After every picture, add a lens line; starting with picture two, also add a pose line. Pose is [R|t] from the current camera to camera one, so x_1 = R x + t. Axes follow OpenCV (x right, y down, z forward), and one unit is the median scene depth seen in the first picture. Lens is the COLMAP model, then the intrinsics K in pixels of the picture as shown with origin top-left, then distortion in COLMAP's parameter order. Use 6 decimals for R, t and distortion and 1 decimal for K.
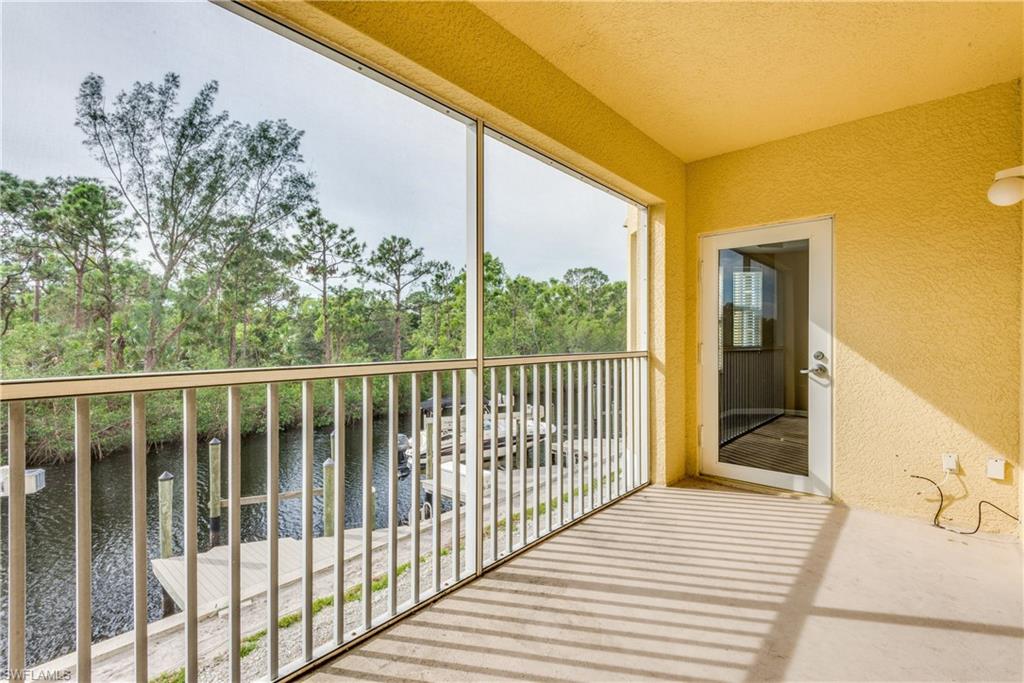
lens RADIAL K [[460.3, 0, 510.9], [0, 460.3, 342.0], [0, 0, 1]] dist [0.038620, -0.020693]
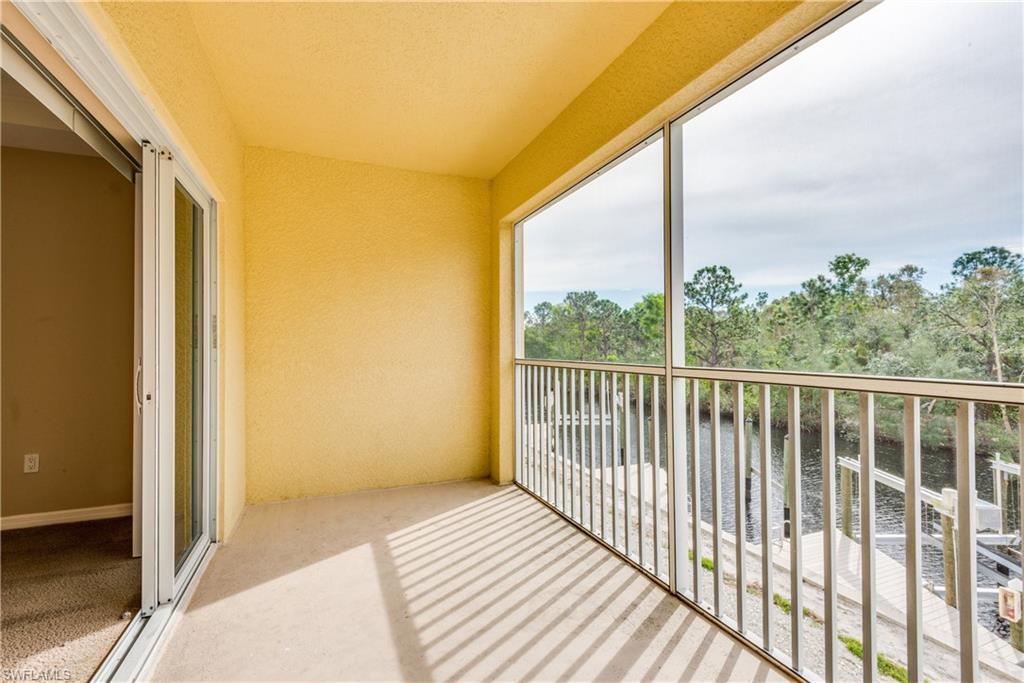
lens RADIAL K [[476.3, 0, 512.0], [0, 476.3, 341.5], [0, 0, 1]] dist [0.128805, -0.023550]
pose [[-0.441242, -0.003892, -0.897380, 1.063913], [0.000139, 0.999990, -0.004406, -0.012787], [0.897388, -0.002069, -0.441237, 1.230073]]
